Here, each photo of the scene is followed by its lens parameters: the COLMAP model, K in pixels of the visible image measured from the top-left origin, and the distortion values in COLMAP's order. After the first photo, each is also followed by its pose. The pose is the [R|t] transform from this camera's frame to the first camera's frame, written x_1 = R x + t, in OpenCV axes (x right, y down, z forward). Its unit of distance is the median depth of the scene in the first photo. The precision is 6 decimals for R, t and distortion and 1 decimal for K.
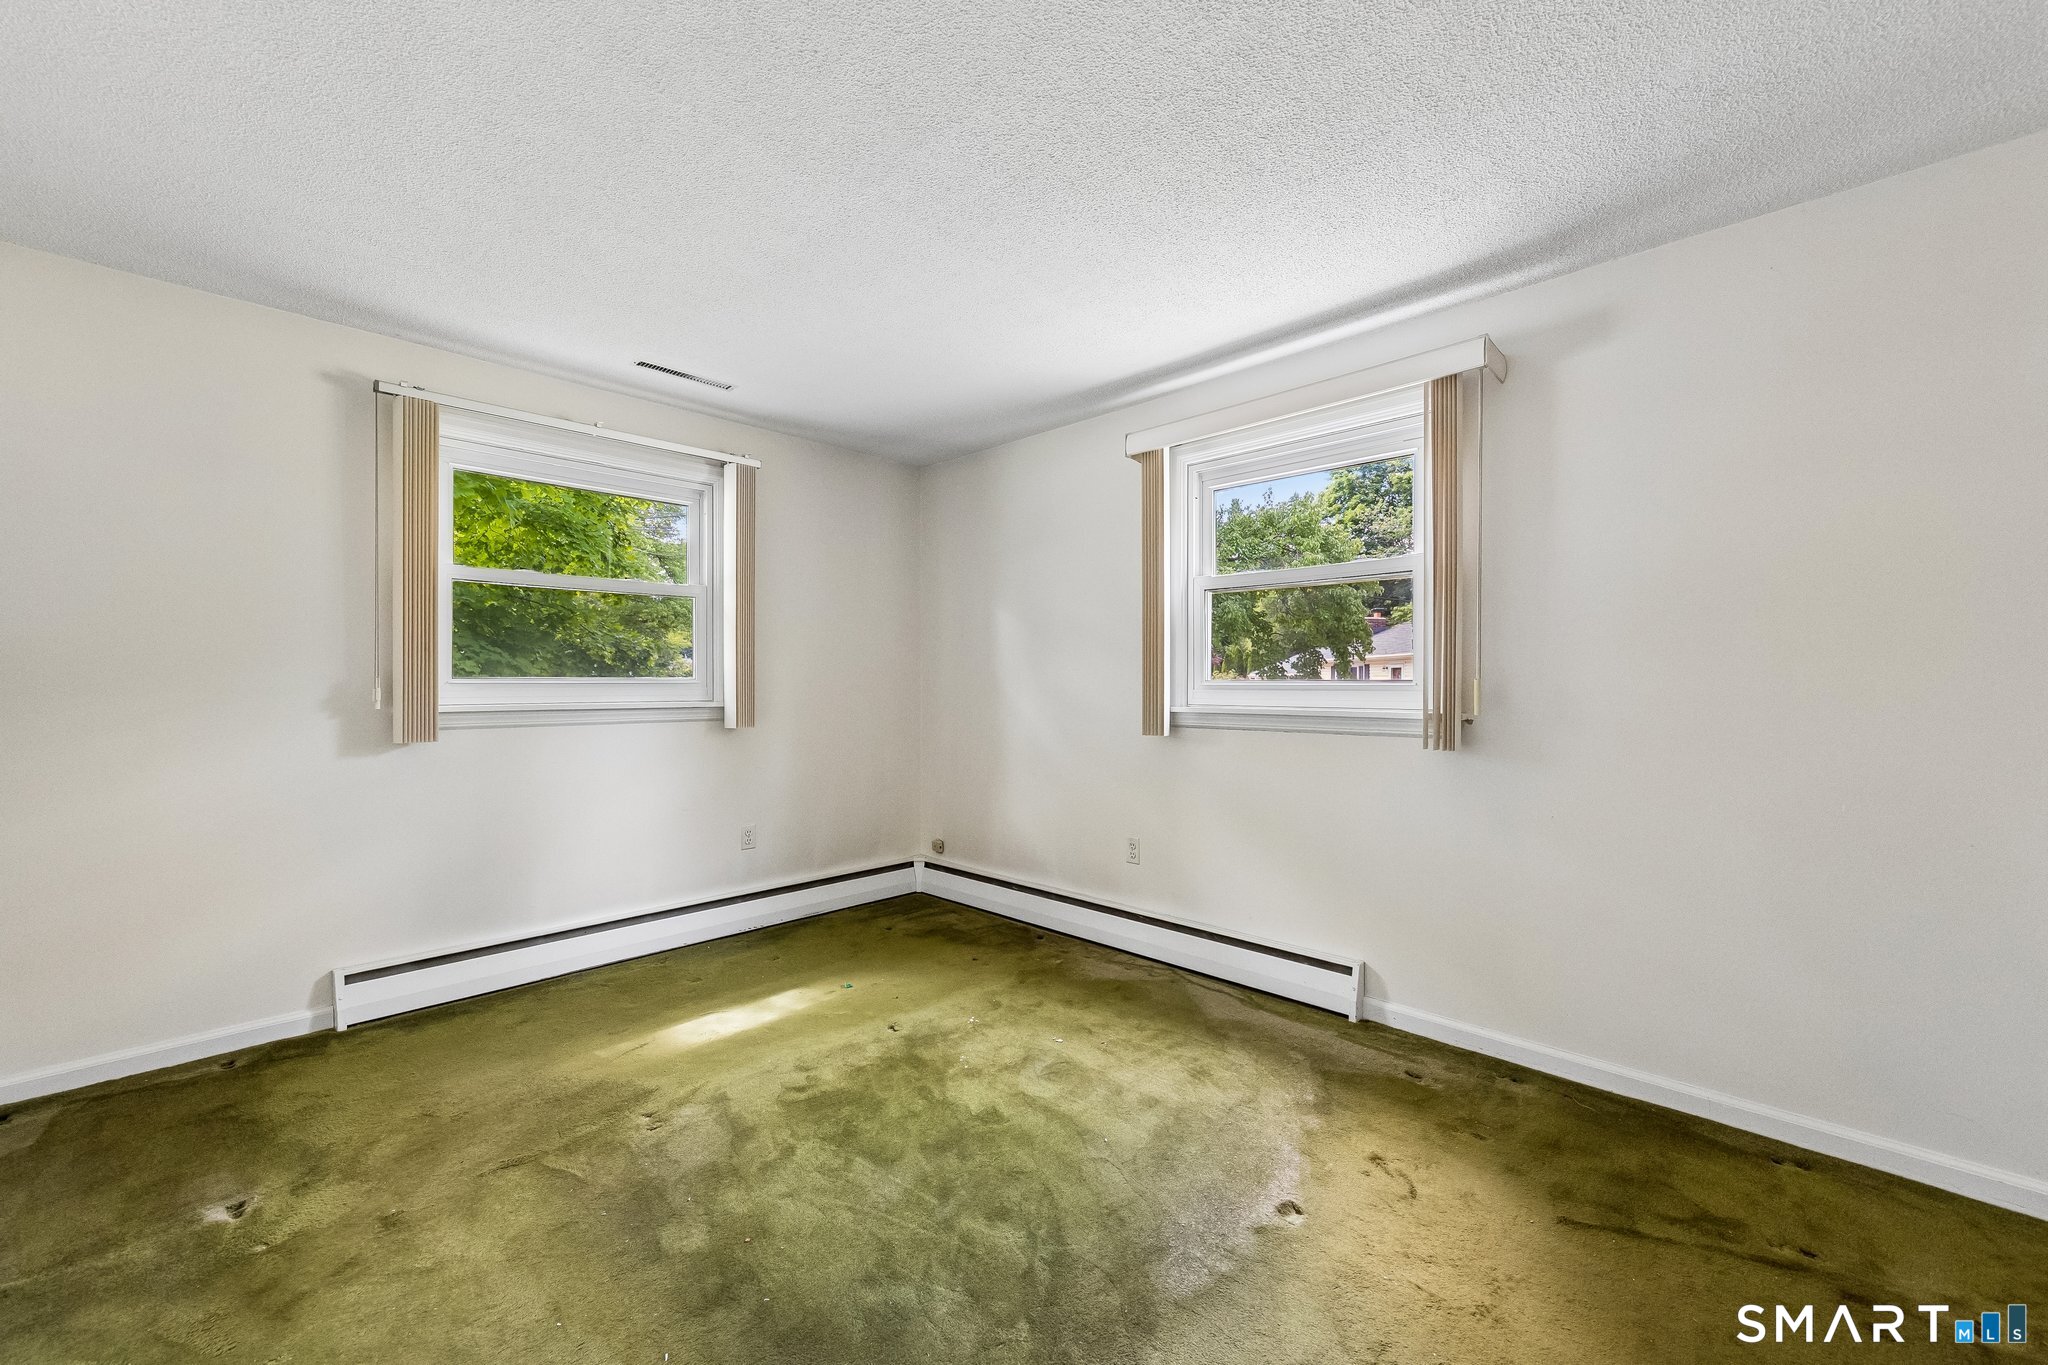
lens RADIAL K [[797.1, 0, 1027.5], [0, 797.1, 683.7], [0, 0, 1]] dist [0.007295, -0.000168]
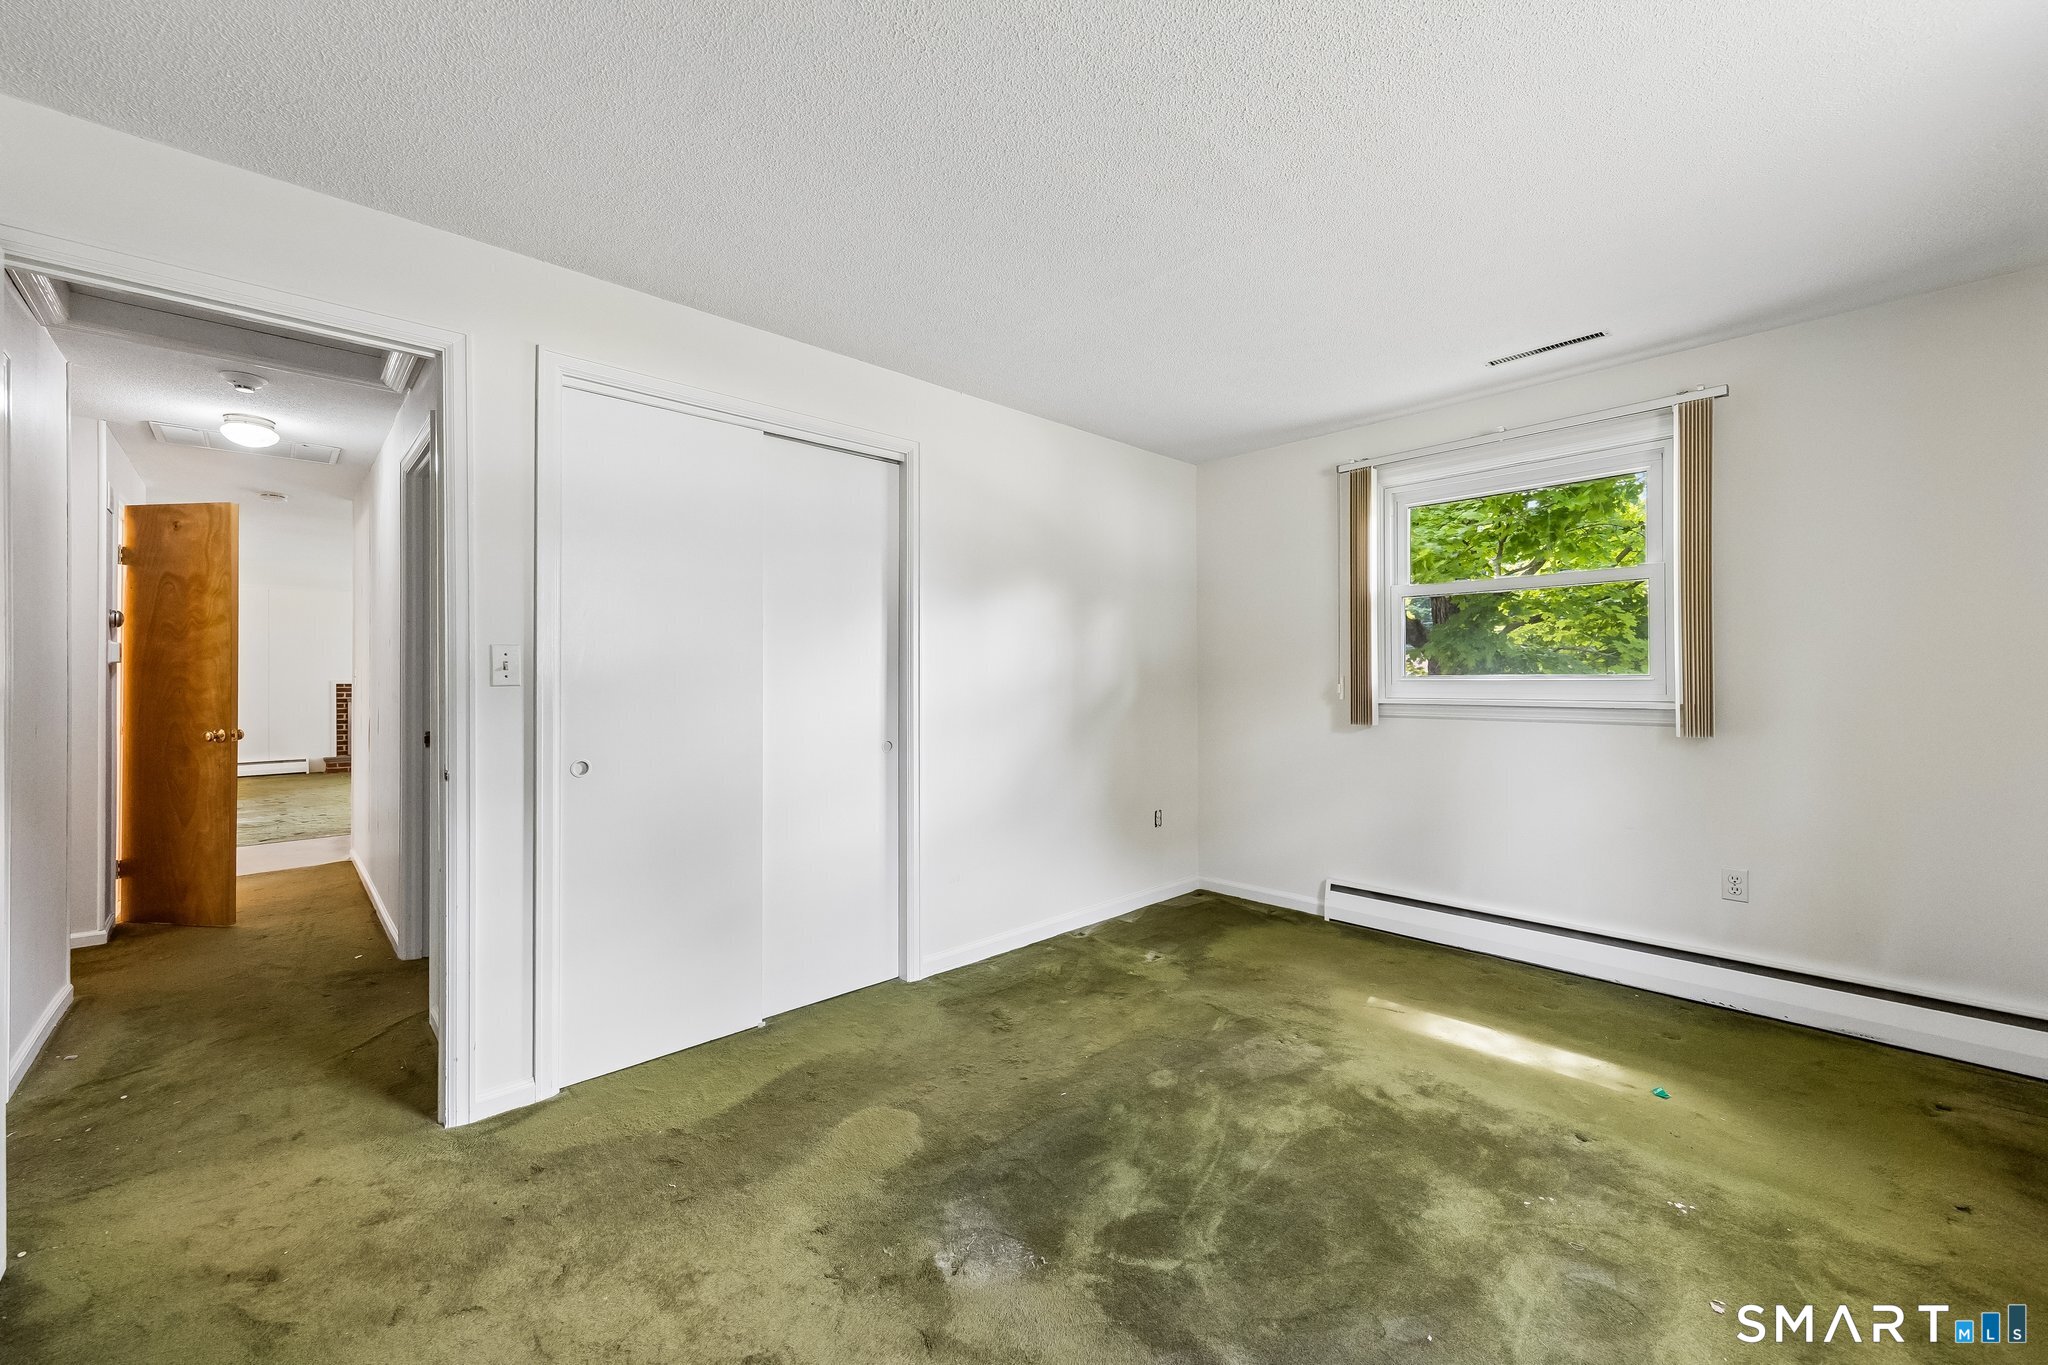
lens RADIAL K [[797.1, 0, 1027.5], [0, 797.1, 683.7], [0, 0, 1]] dist [0.007295, -0.000168]
pose [[-0.039820, 0.000137, -0.999207, 0.546224], [0.000090, 1.000000, 0.000133, 0.002983], [0.999207, -0.000084, -0.039820, 0.462596]]
